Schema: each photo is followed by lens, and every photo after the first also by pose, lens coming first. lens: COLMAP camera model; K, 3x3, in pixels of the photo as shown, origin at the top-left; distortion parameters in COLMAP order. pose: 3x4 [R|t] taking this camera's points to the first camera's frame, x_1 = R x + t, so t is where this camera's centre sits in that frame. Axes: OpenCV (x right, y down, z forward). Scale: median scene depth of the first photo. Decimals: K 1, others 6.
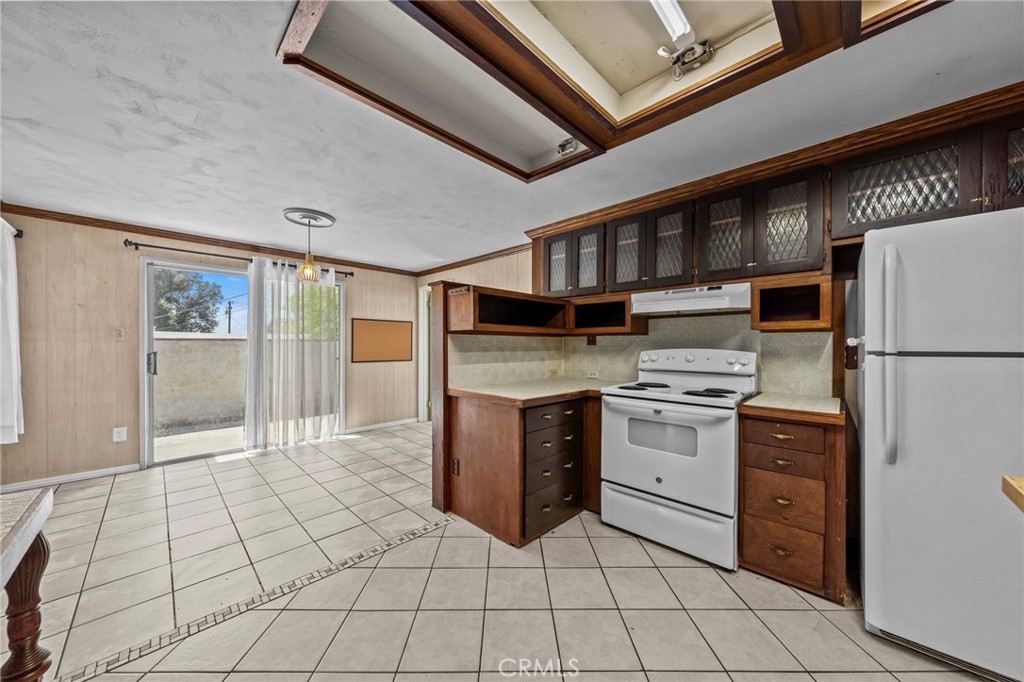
lens RADIAL K [[349.7, 0, 509.8], [0, 349.7, 345.9], [0, 0, 1]] dist [-0.000544, 0.000028]
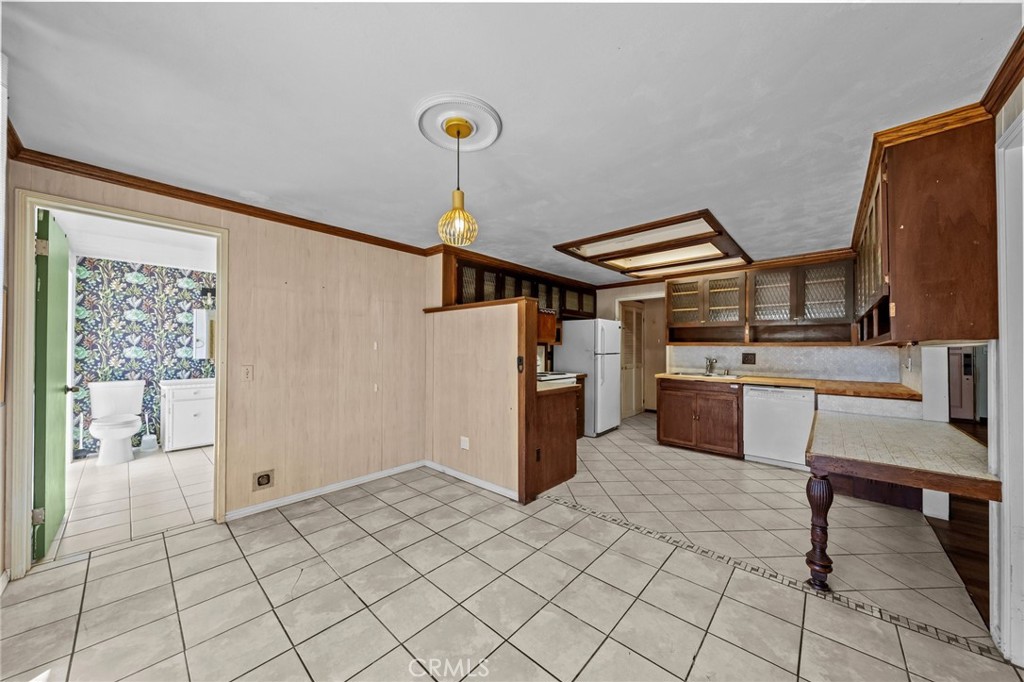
lens RADIAL K [[349.7, 0, 509.8], [0, 349.7, 345.9], [0, 0, 1]] dist [-0.000544, 0.000028]
pose [[-0.042408, 0.006522, 0.999079, -1.206444], [-0.001444, 0.999977, -0.006589, -0.018549], [-0.999099, -0.001722, -0.042397, 1.024180]]
